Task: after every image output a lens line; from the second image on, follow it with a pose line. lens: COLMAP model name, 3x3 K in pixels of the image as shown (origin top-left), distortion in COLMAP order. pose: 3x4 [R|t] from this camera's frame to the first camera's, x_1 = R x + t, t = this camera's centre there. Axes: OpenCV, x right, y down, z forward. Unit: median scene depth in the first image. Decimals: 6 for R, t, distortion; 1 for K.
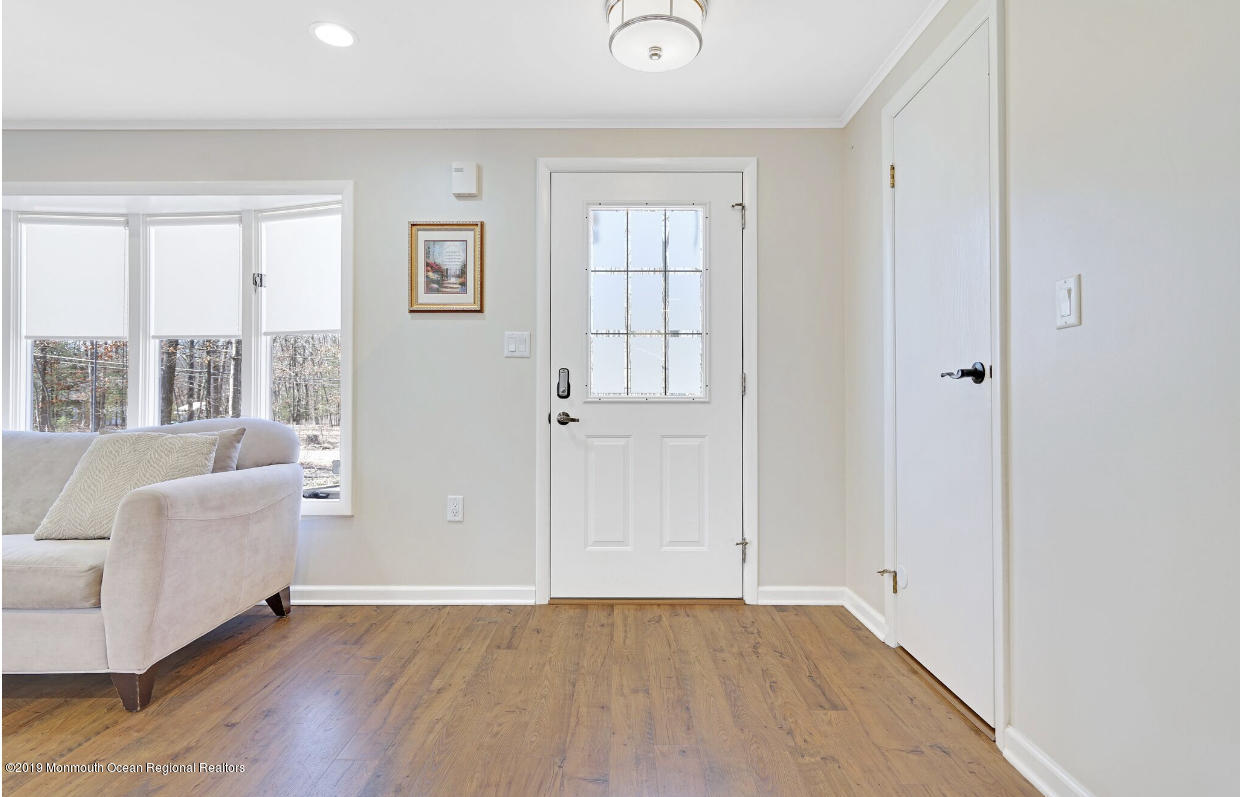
lens RADIAL K [[604.8, 0, 620.9], [0, 604.8, 393.5], [0, 0, 1]] dist [-0.001333, 0.004411]
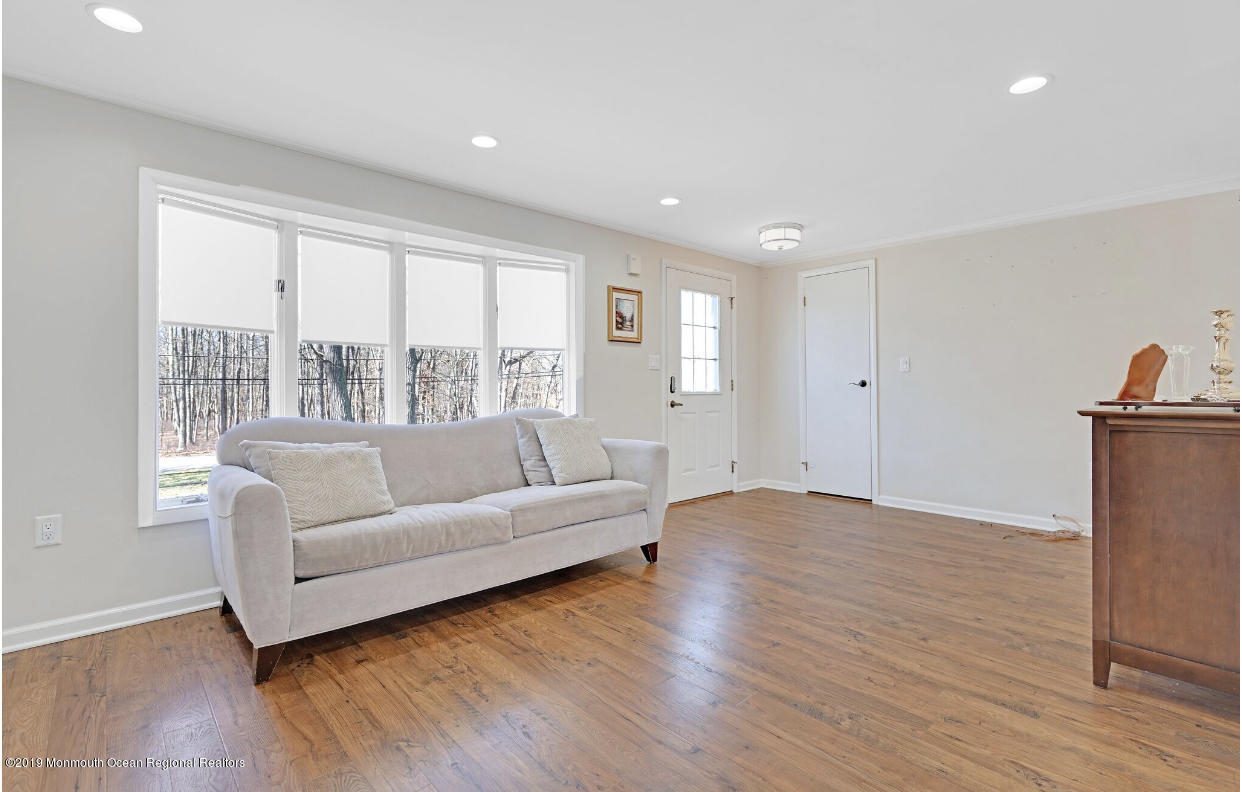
lens RADIAL K [[557.4, 0, 620.3], [0, 557.4, 390.9], [0, 0, 1]] dist [0.000229, 0.001428]
pose [[0.732530, -0.006576, 0.680703, -1.360719], [-0.000055, 0.999953, 0.009720, -0.015043], [-0.680735, -0.007158, 0.732495, -0.123104]]
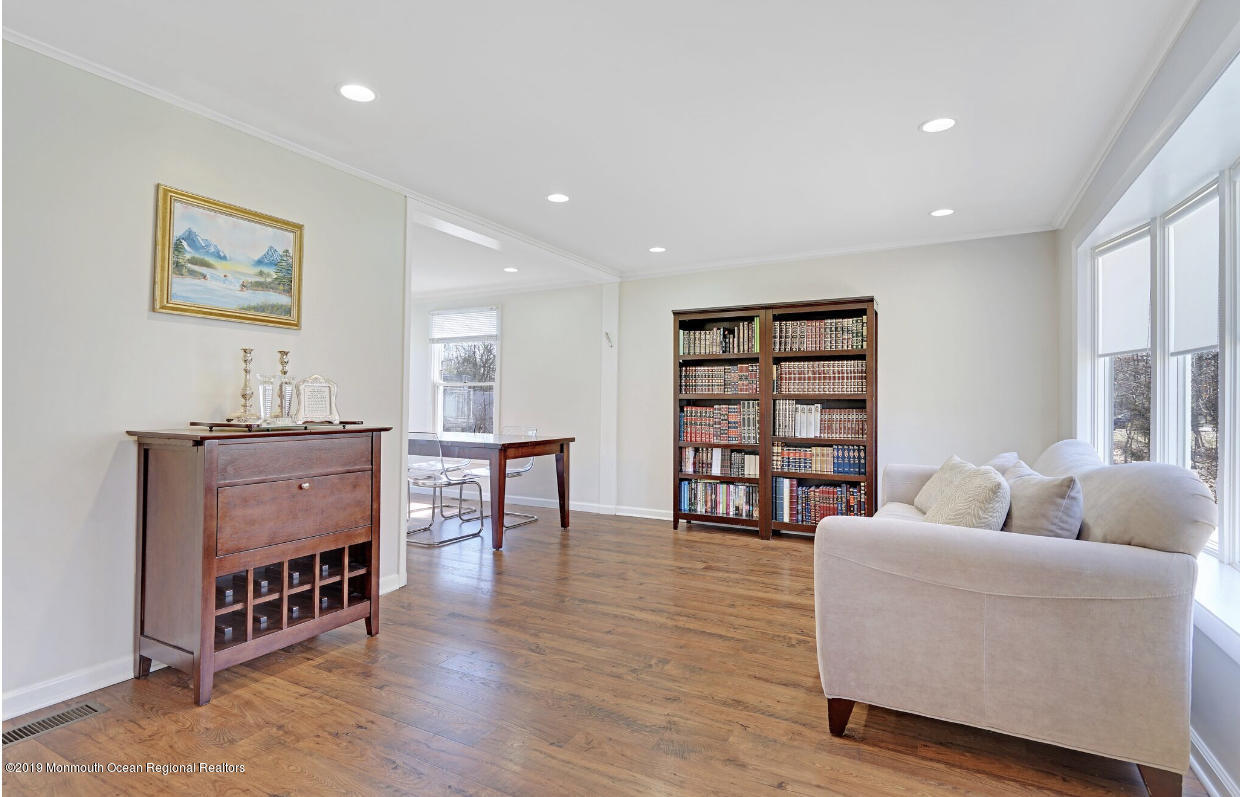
lens RADIAL K [[604.8, 0, 618.1], [0, 604.8, 394.6], [0, 0, 1]] dist [-0.001333, 0.004411]
pose [[-0.476274, -0.016552, -0.879141, 0.187388], [-0.000511, 0.999828, -0.018548, -0.019554], [0.879297, -0.008385, -0.476200, 0.780644]]
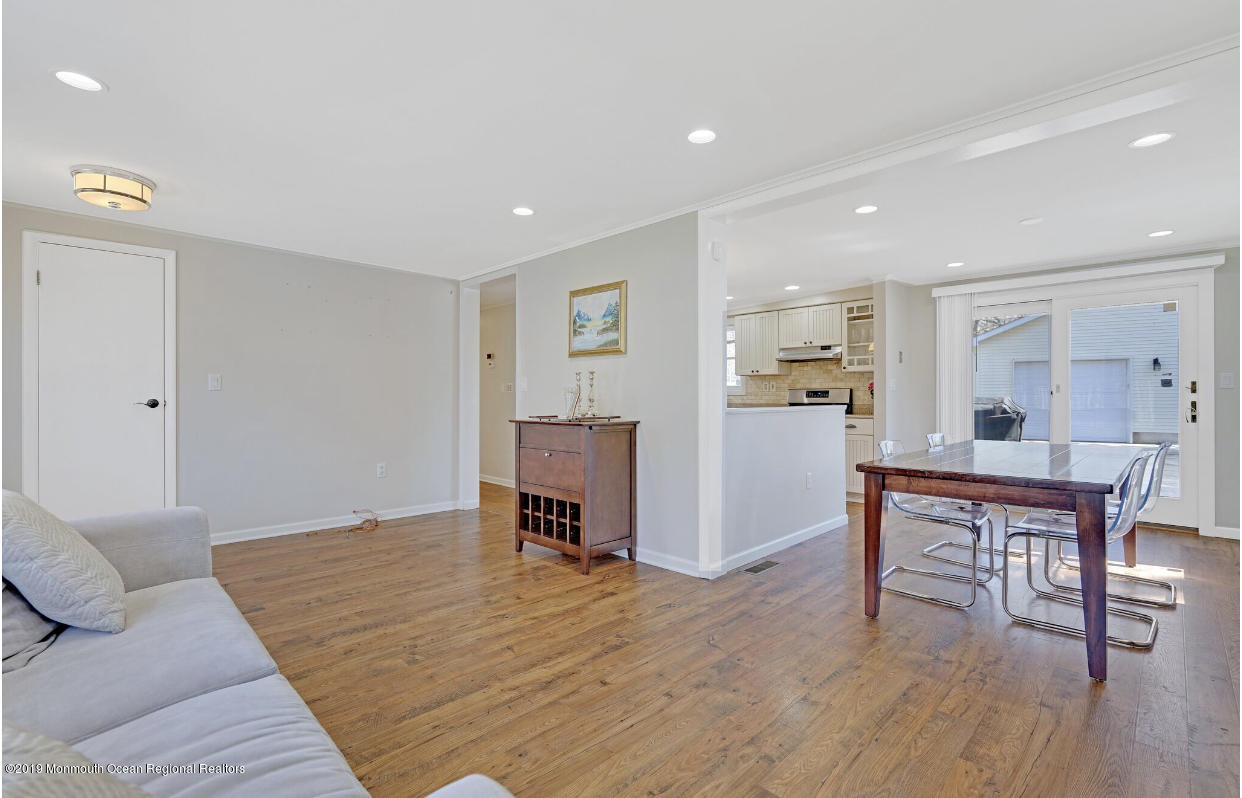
lens RADIAL K [[557.4, 0, 617.6], [0, 557.4, 392.4], [0, 0, 1]] dist [0.000229, 0.001428]
pose [[-0.703794, 0.007392, 0.710365, -1.400646], [-0.005118, 0.999867, -0.015476, -0.032463], [-0.710385, -0.014527, -0.703663, 0.785674]]
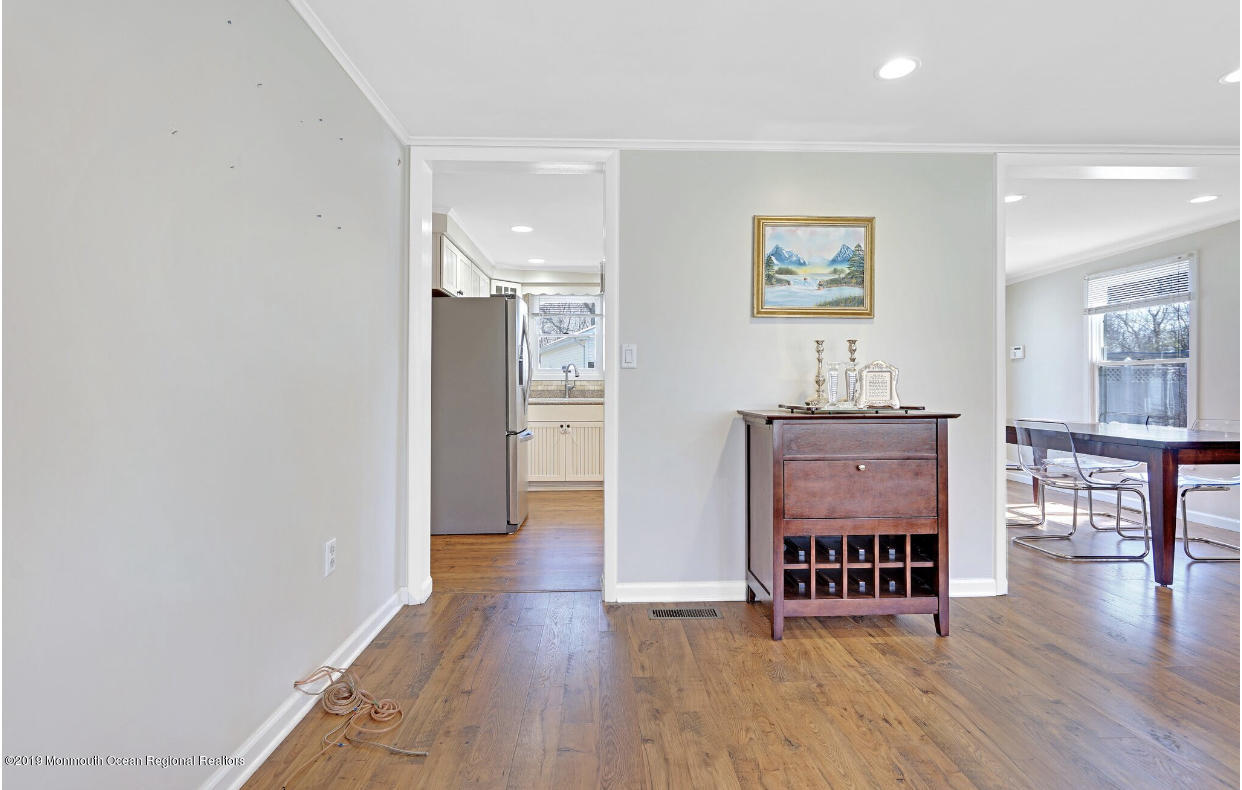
lens RADIAL K [[584.8, 0, 625.8], [0, 584.8, 383.6], [0, 0, 1]] dist [0.004898, 0.001427]
pose [[-0.998883, 0.002215, -0.047204, 0.031910], [0.002891, 0.999894, -0.014253, -0.018615], [0.047167, -0.014374, -0.998784, 0.831954]]
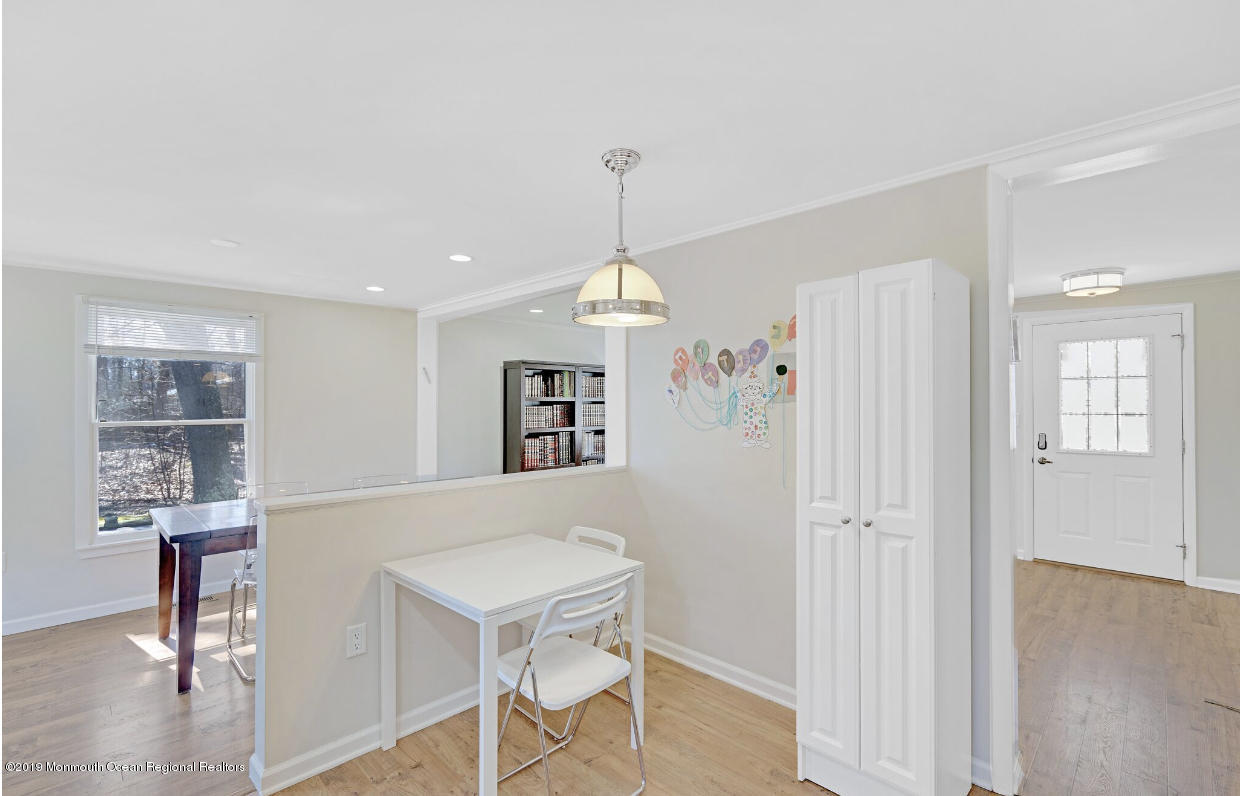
lens RADIAL K [[557.4, 0, 619.6], [0, 557.4, 406.5], [0, 0, 1]] dist [0.000229, 0.001428]
pose [[0.720443, -0.000632, -0.693514, 0.152757], [0.008572, 0.999931, 0.007993, -0.146447], [0.693461, -0.011703, 0.720399, -1.087746]]
